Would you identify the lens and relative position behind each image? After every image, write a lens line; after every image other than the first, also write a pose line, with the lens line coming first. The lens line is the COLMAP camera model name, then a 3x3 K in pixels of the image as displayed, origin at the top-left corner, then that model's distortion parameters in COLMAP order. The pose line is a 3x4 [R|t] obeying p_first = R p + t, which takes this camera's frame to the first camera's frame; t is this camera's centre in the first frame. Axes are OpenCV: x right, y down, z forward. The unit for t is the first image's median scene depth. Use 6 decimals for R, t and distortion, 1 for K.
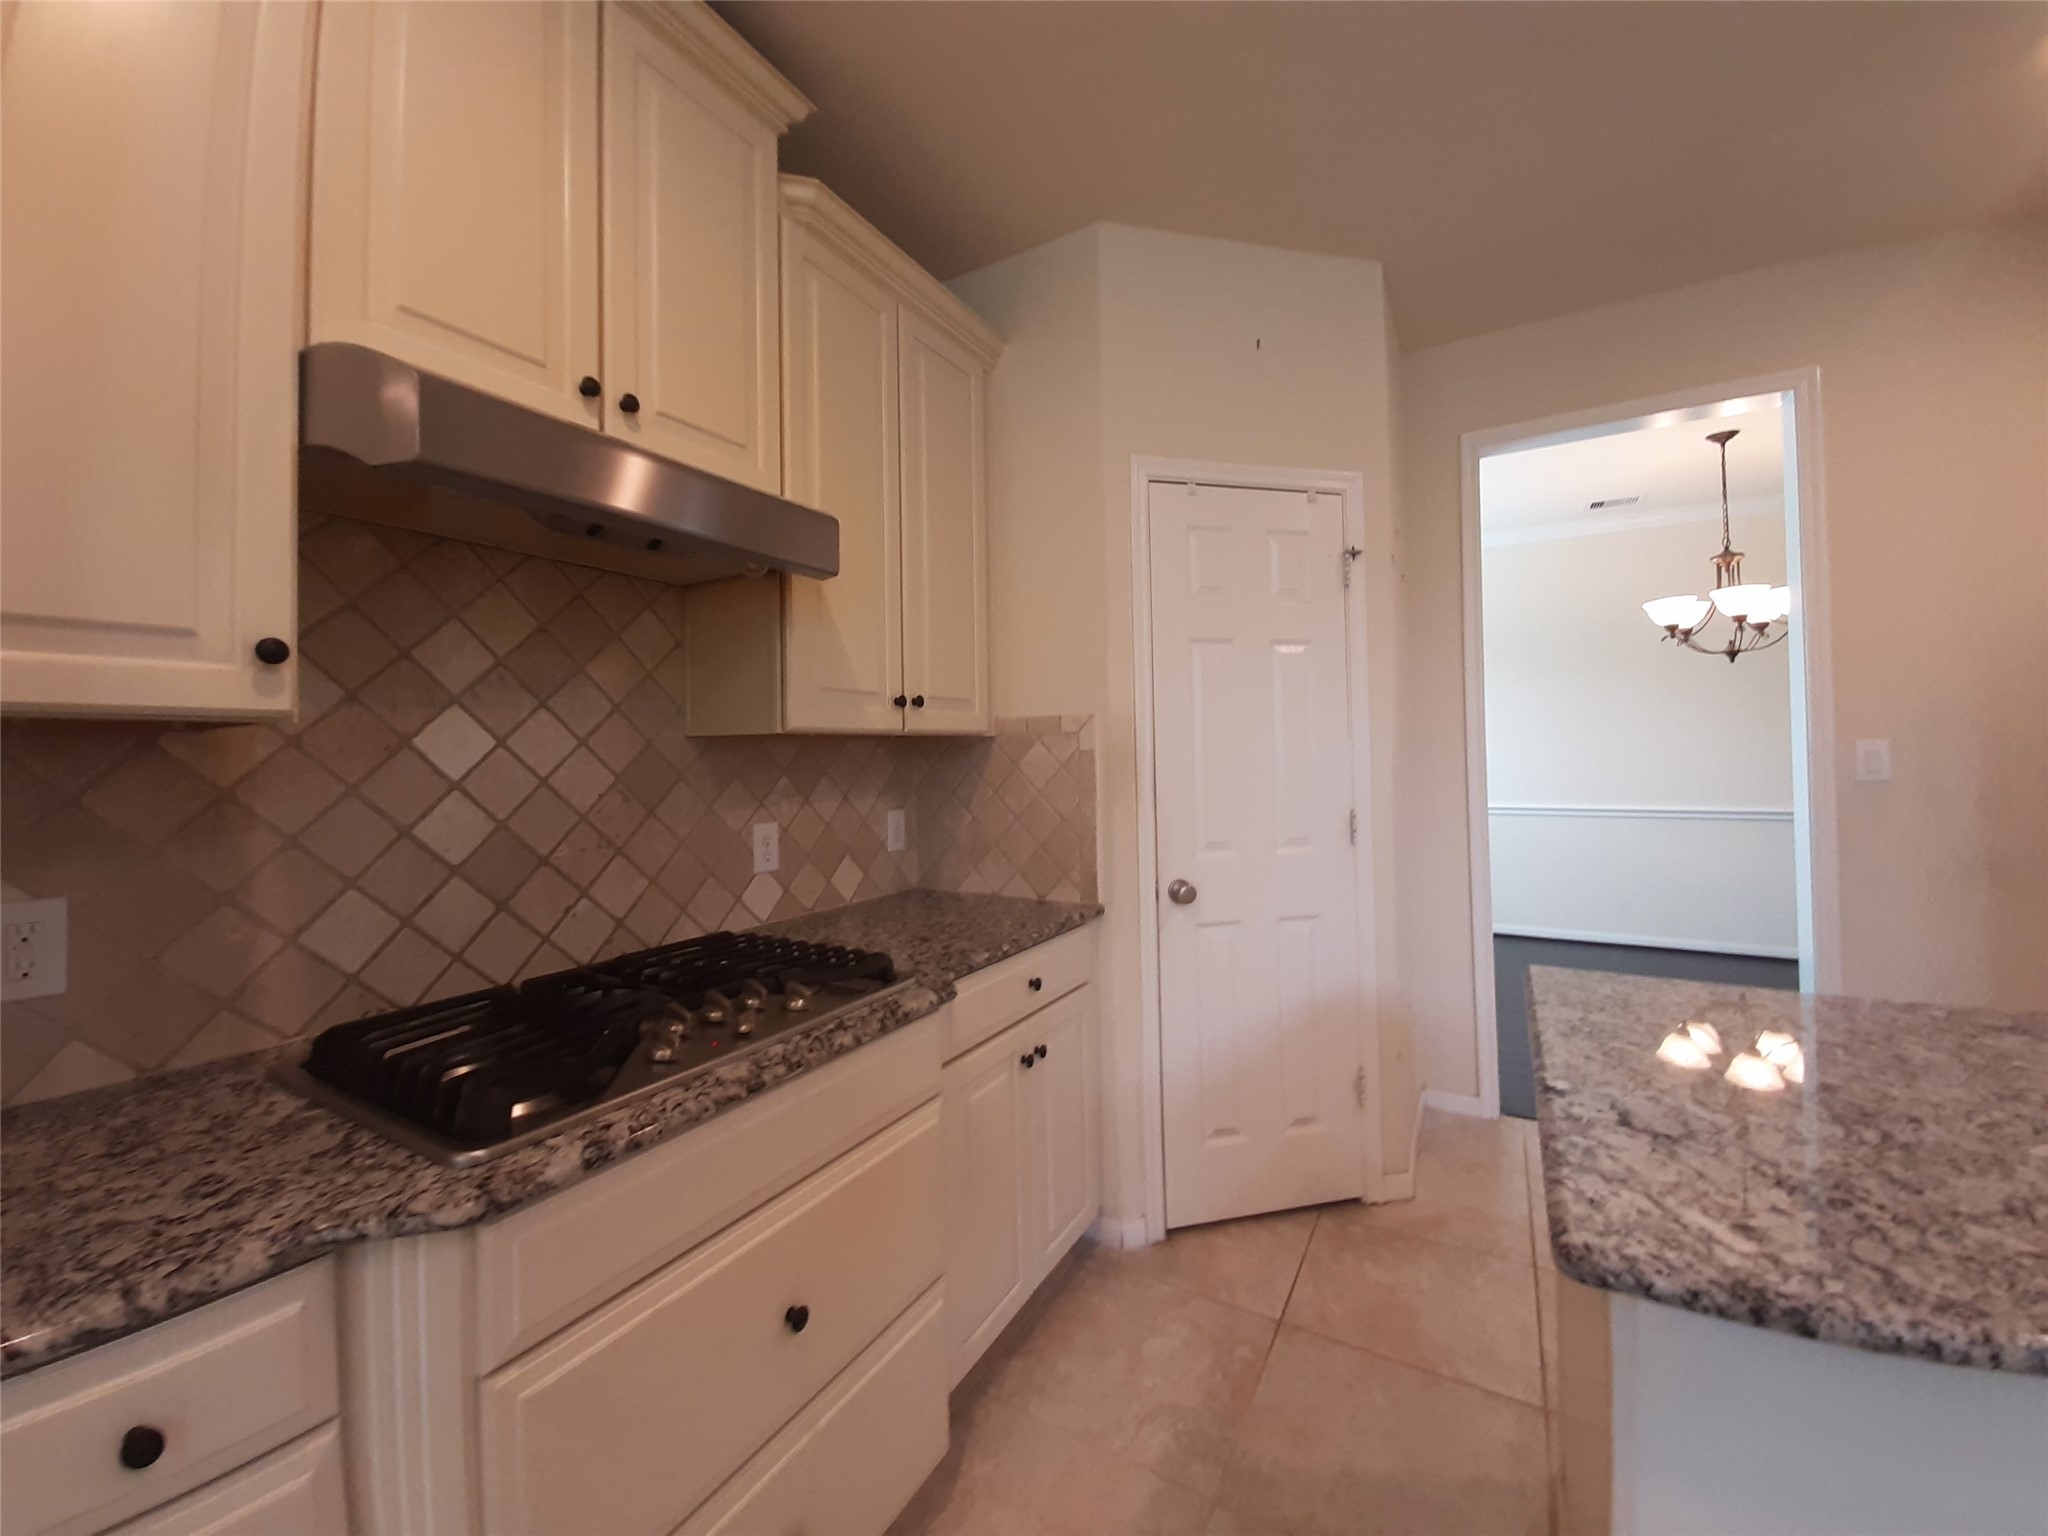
lens RADIAL K [[799.3, 0, 1012.3], [0, 799.3, 742.1], [0, 0, 1]] dist [0.016699, -0.015885]
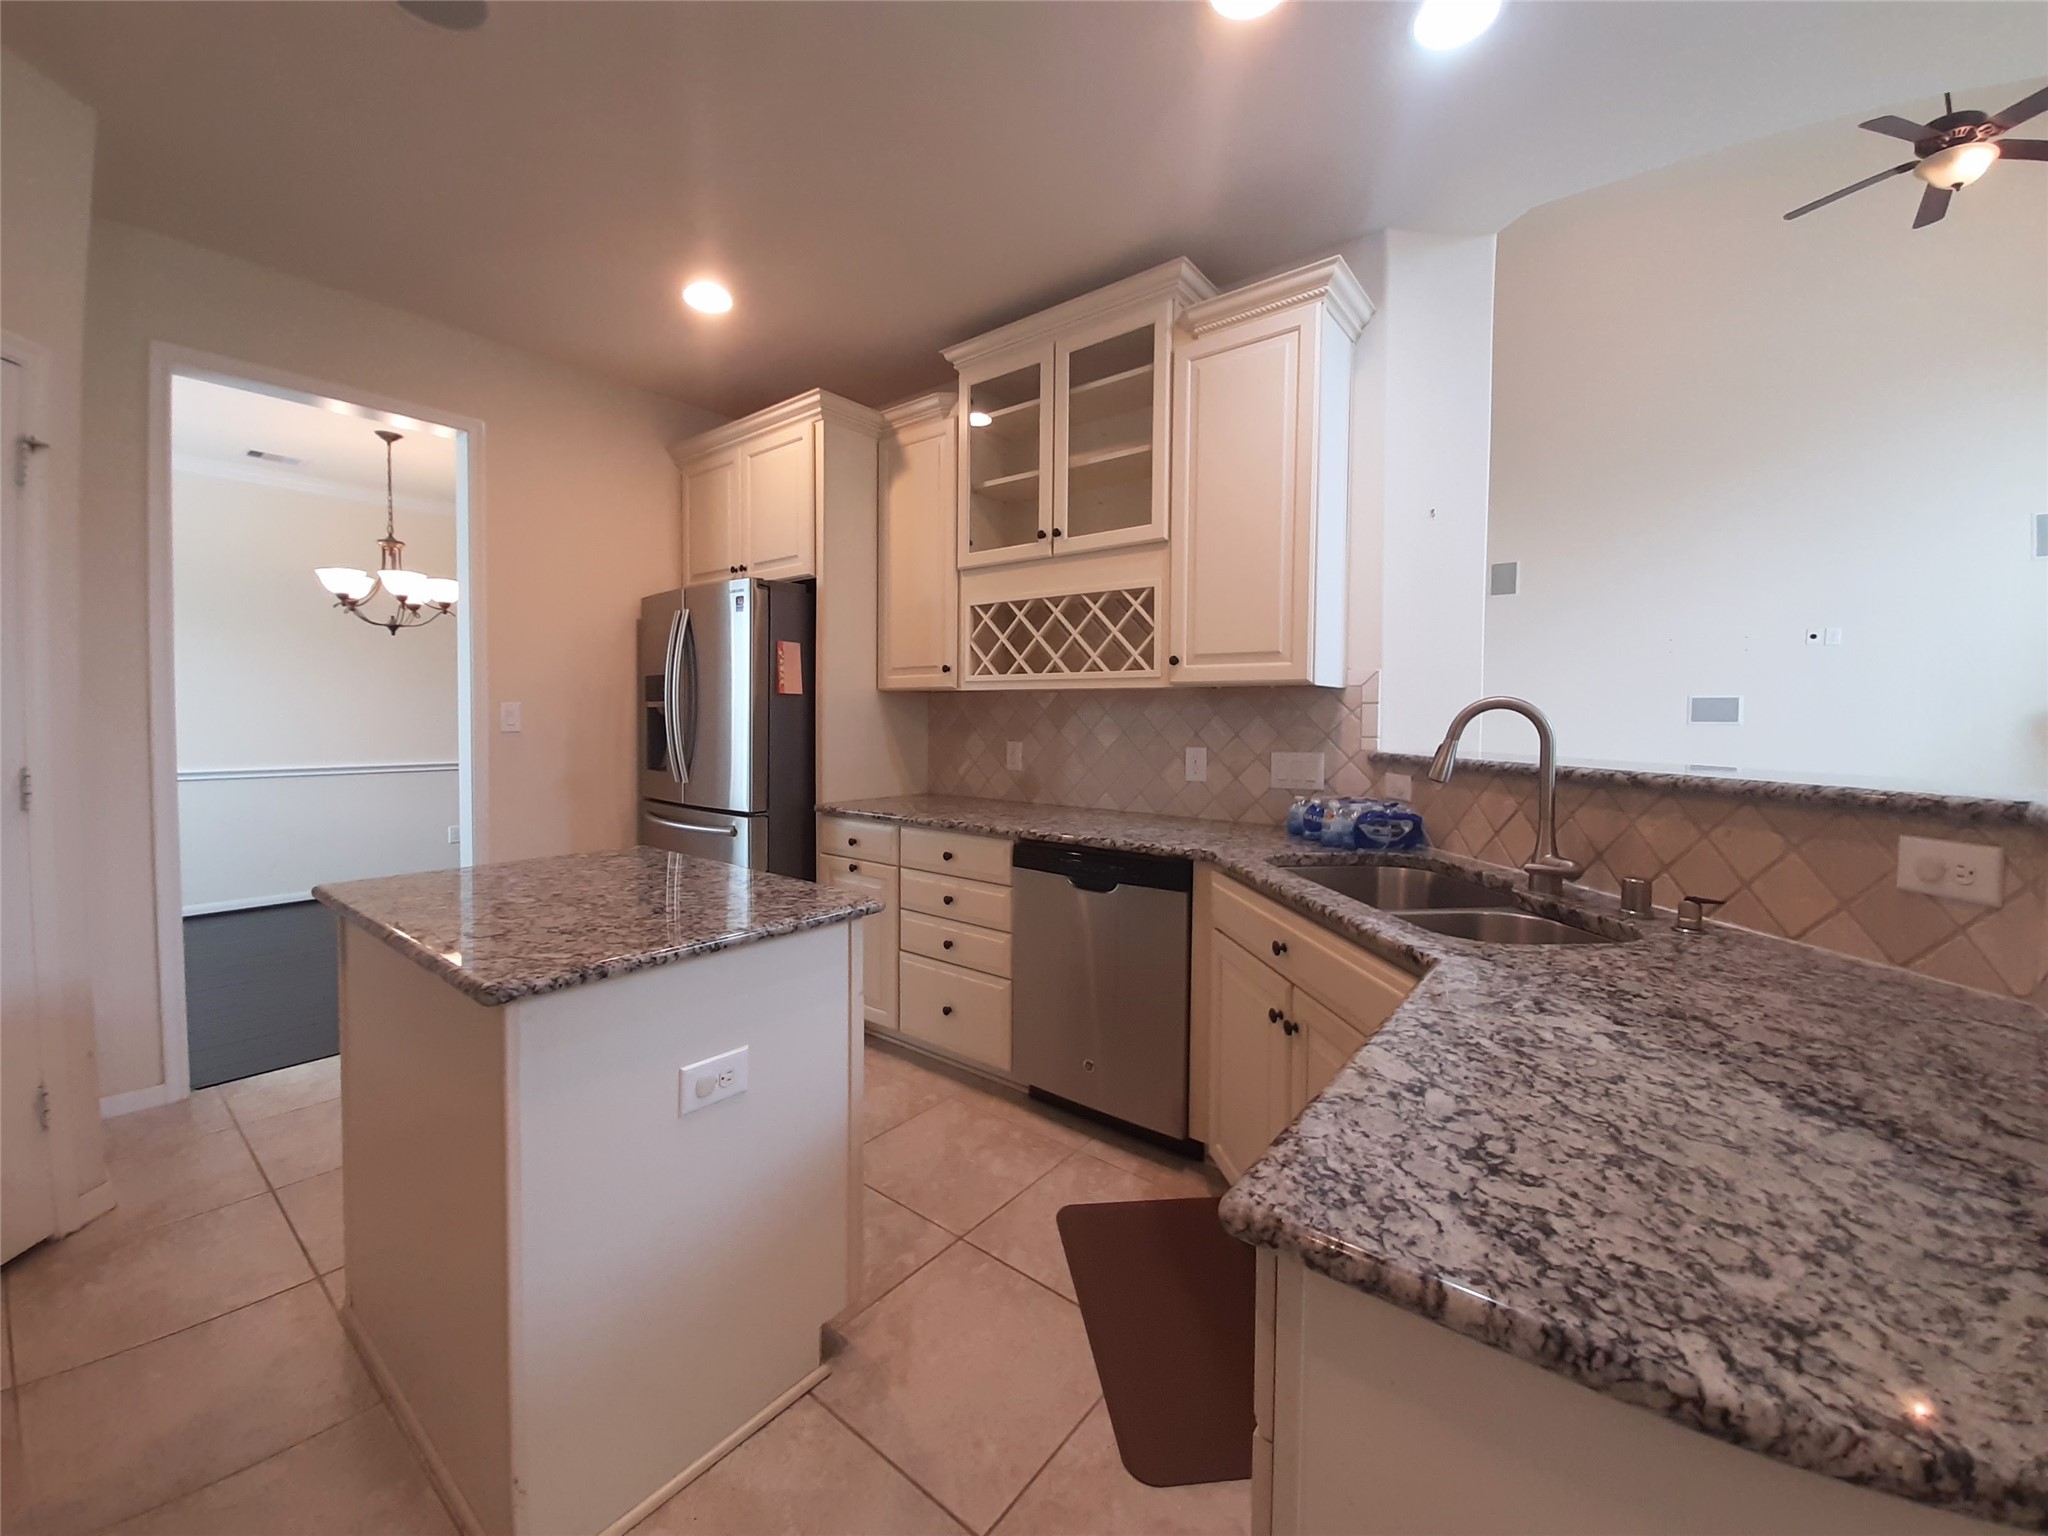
lens RADIAL K [[811.7, 0, 998.7], [0, 811.7, 735.1], [0, 0, 1]] dist [0.018082, -0.015911]
pose [[0.150191, -0.005617, 0.988641, -0.206467], [-0.022801, 0.999698, 0.009144, 0.021640], [-0.988394, -0.023916, 0.150018, -0.067349]]
